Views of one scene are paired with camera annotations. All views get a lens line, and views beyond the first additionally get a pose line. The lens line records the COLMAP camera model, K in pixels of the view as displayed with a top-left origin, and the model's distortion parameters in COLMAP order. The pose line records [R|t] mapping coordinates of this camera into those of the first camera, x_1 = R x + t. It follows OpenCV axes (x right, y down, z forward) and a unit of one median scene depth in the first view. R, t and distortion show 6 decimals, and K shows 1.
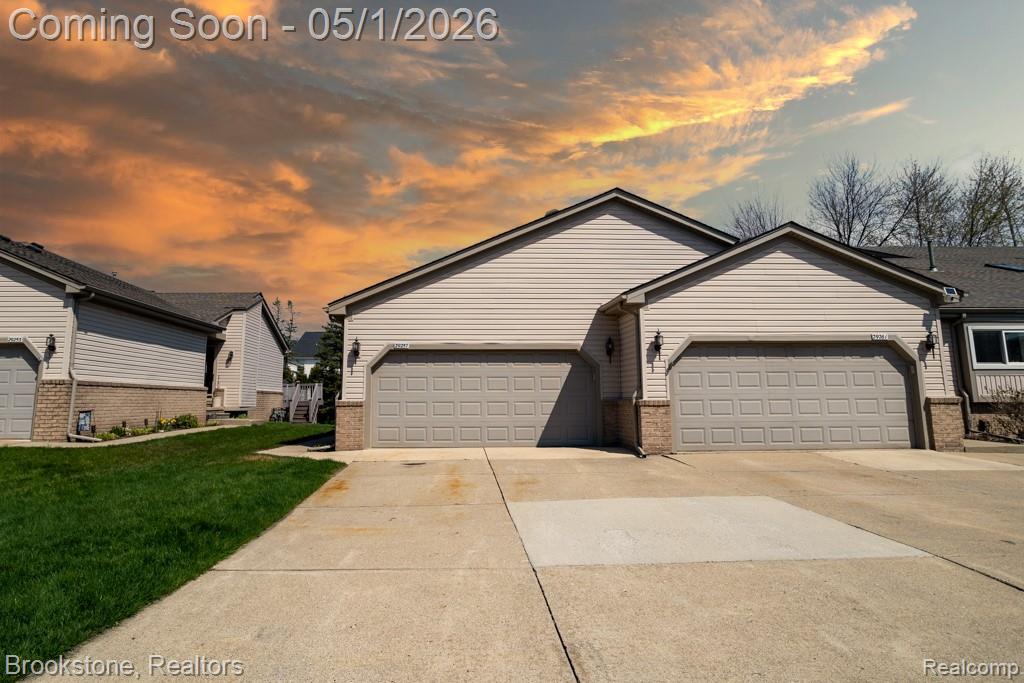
lens RADIAL K [[558.5, 0, 509.7], [0, 558.5, 319.6], [0, 0, 1]] dist [-0.035535, 0.000303]
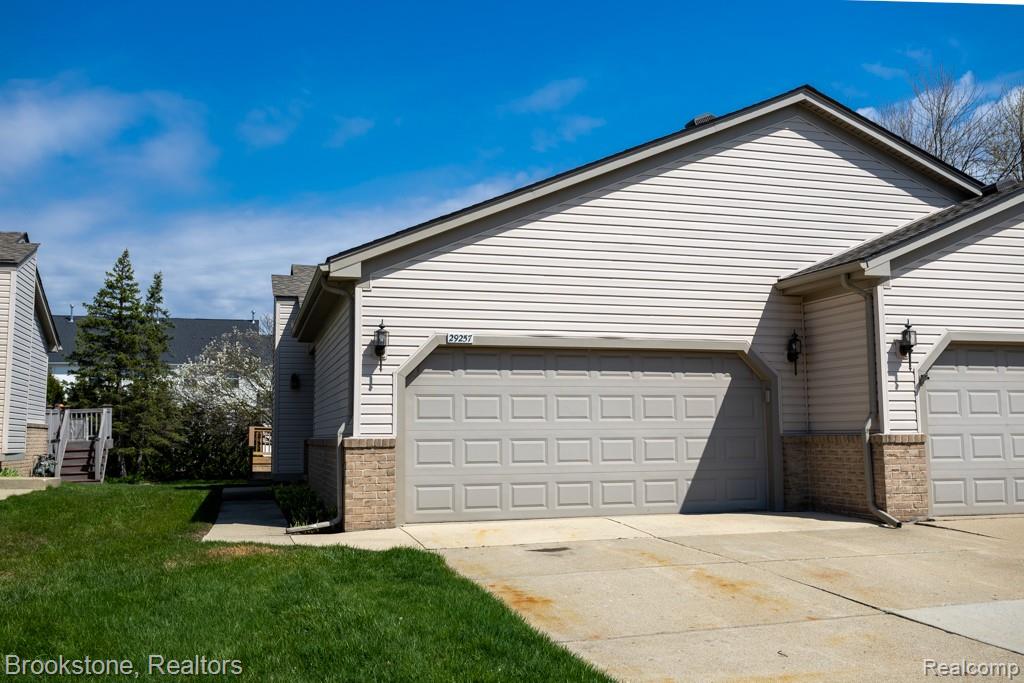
lens RADIAL K [[898.2, 0, 512.0], [0, 898.2, 341.5], [0, 0, 1]] dist [0.009964, 0.006644]
pose [[0.970945, 0.020653, 0.238411, -0.359422], [-0.029342, 0.999026, 0.032956, 0.018961], [-0.237498, -0.038994, 0.970605, 0.121755]]
